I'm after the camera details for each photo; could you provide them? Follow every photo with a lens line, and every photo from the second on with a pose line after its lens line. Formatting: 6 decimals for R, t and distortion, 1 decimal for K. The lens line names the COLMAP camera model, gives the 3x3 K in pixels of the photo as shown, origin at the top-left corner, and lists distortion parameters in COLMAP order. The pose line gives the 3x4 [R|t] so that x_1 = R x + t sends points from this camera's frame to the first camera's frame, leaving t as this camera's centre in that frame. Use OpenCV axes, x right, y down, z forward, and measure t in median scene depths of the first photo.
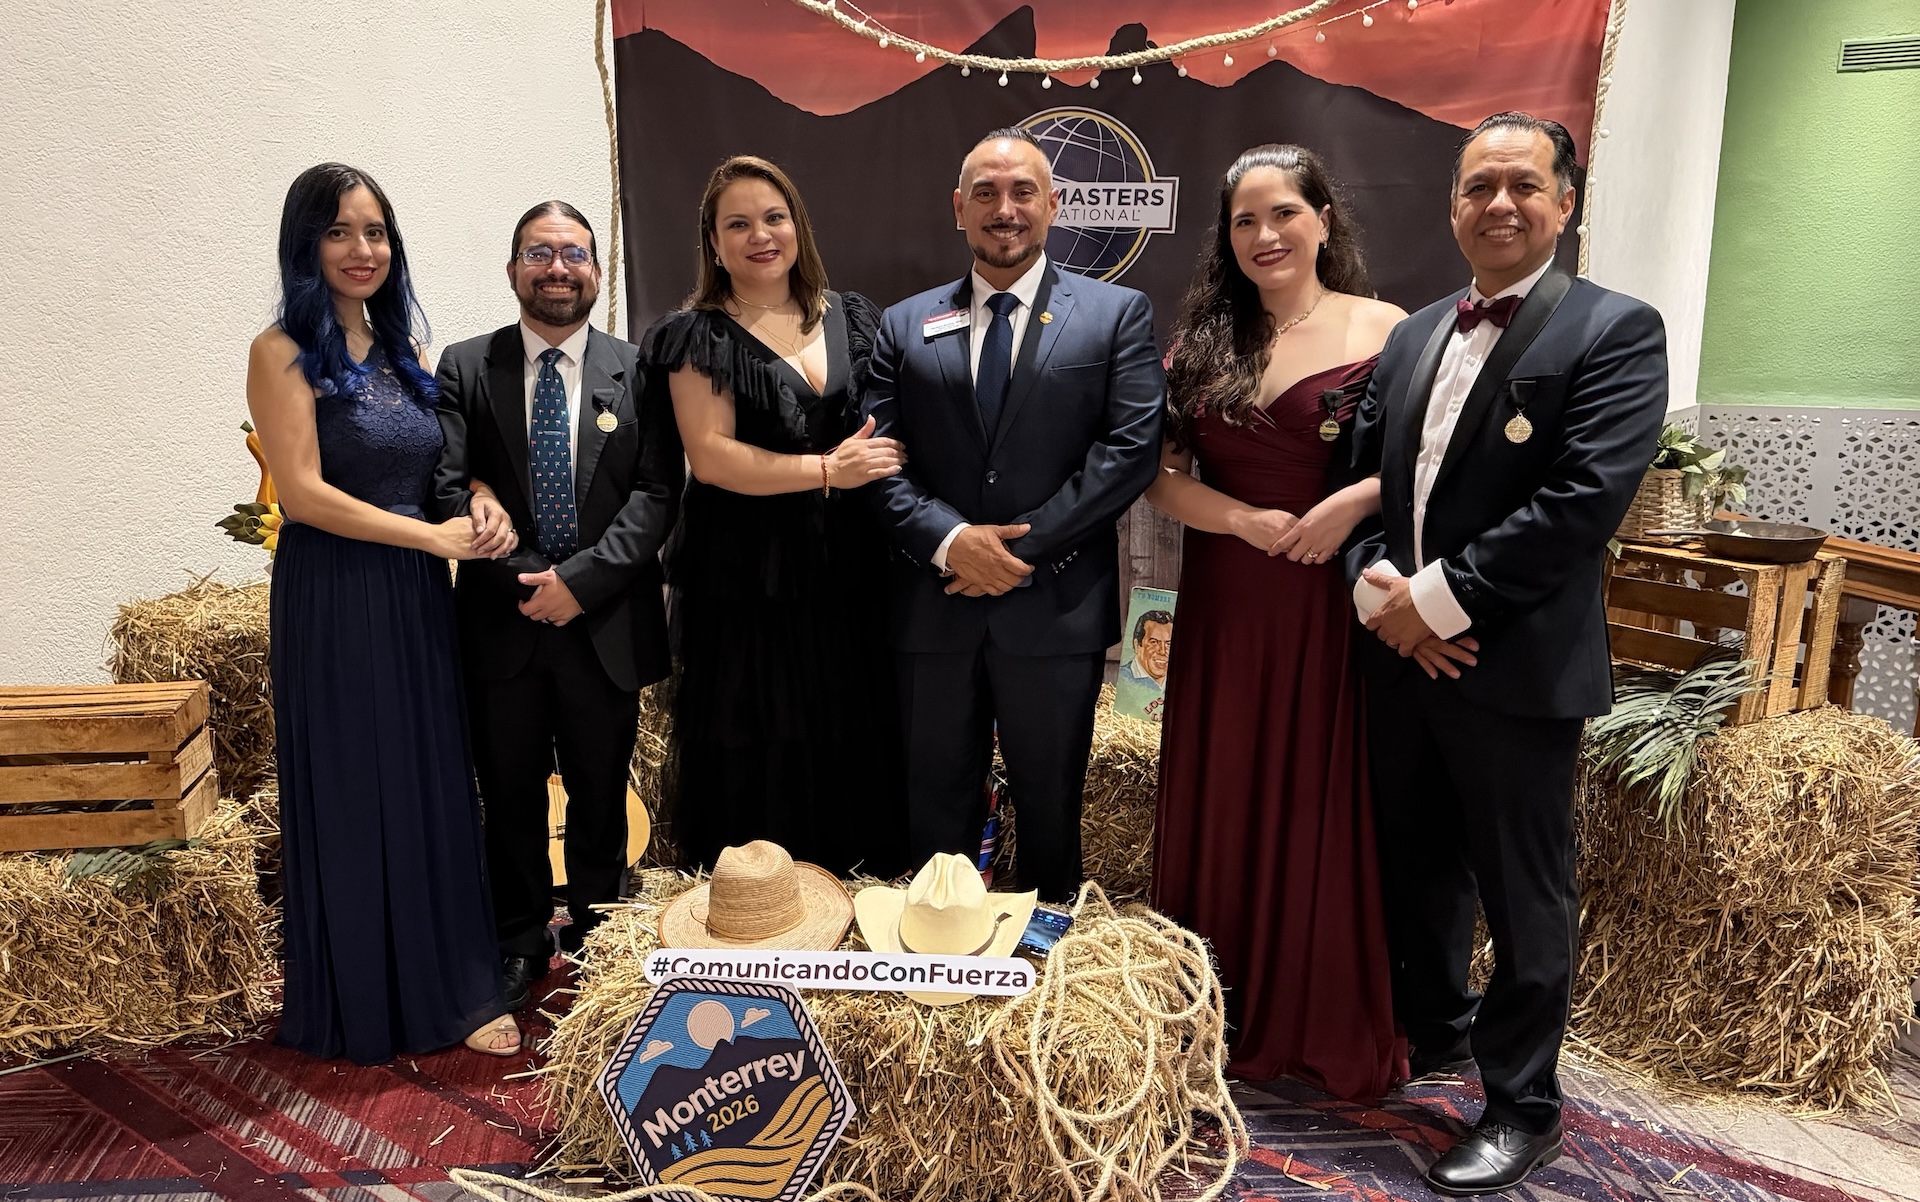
lens RADIAL K [[1582.0, 0, 856.4], [0, 1582.0, 645.4], [0, 0, 1]] dist [0.033930, -0.077839]
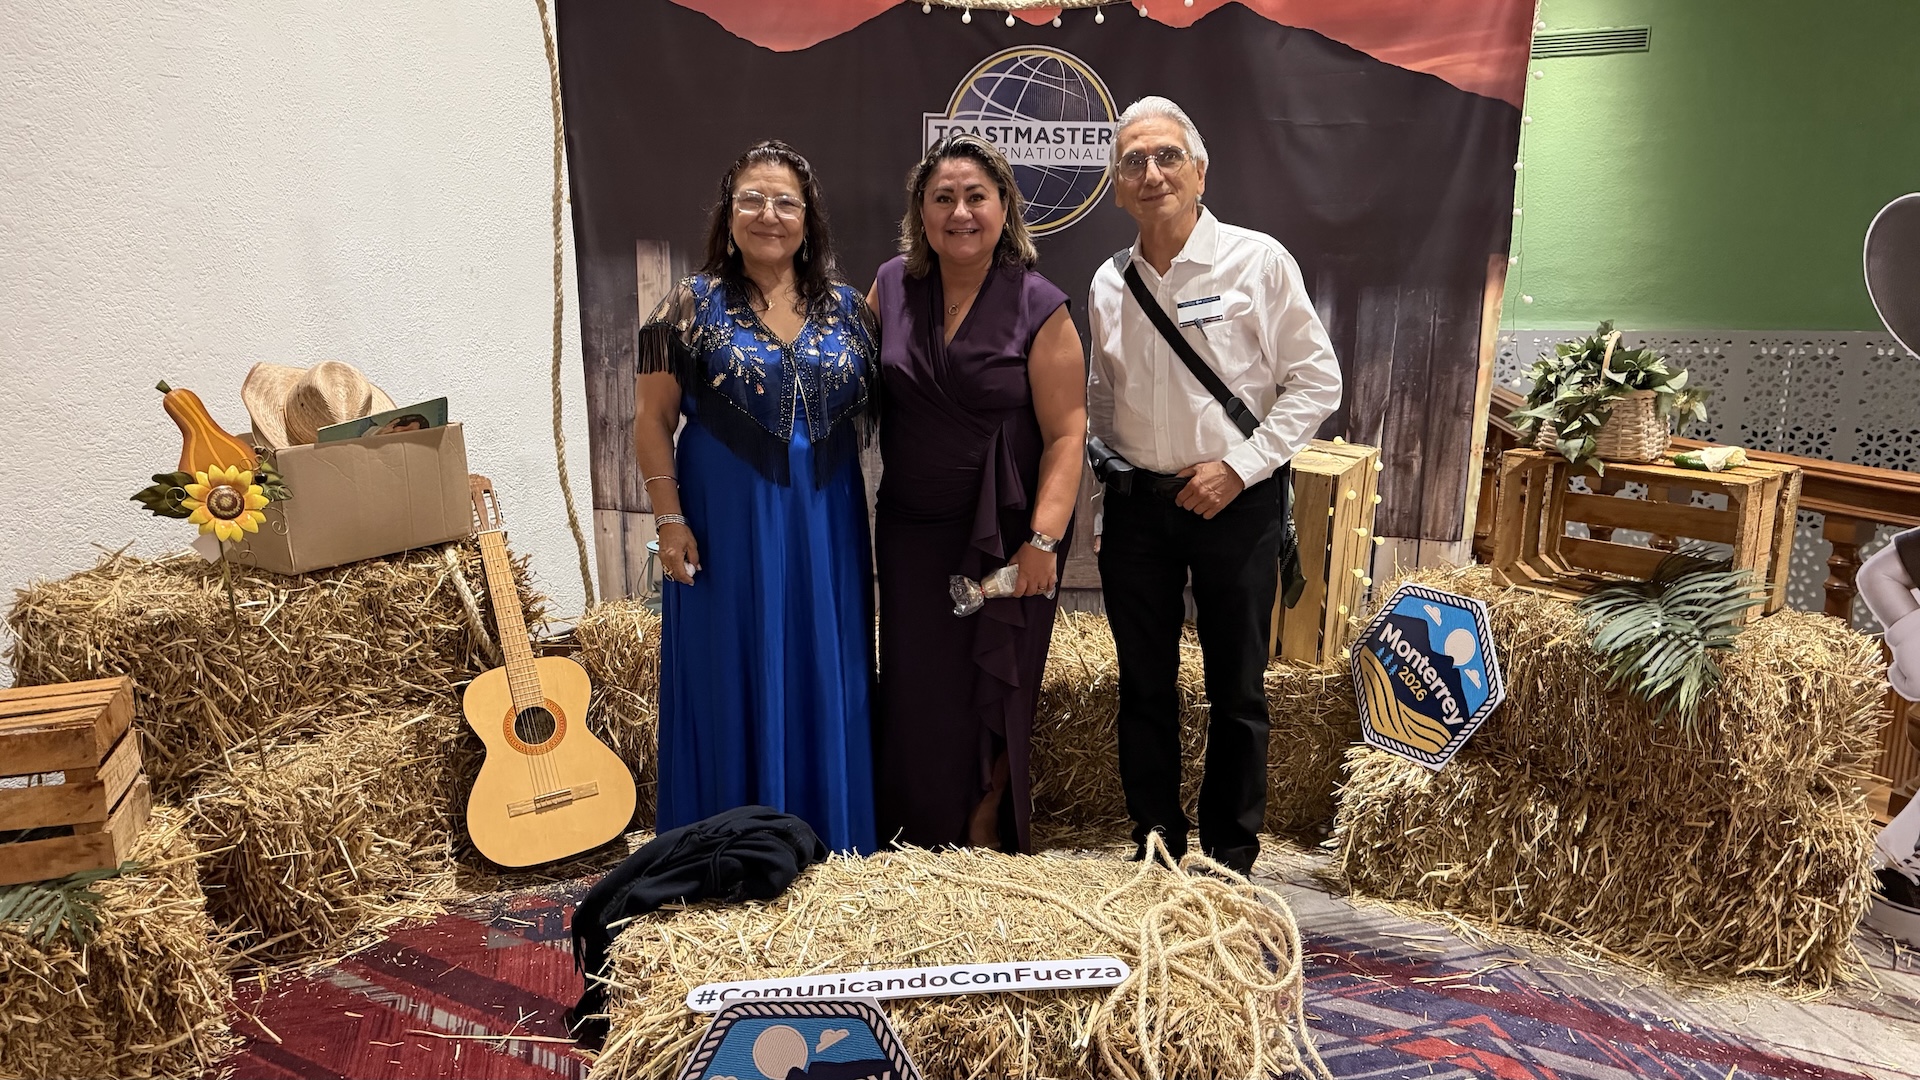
lens RADIAL K [[1353.5, 0, 969.7], [0, 1353.5, 556.4], [0, 0, 1]] dist [0.021514, -0.036430]
pose [[0.983012, -0.049945, 0.176614, -0.079471], [0.048915, 0.998751, 0.010184, -0.028856], [-0.176902, -0.001371, 0.984228, 0.173791]]
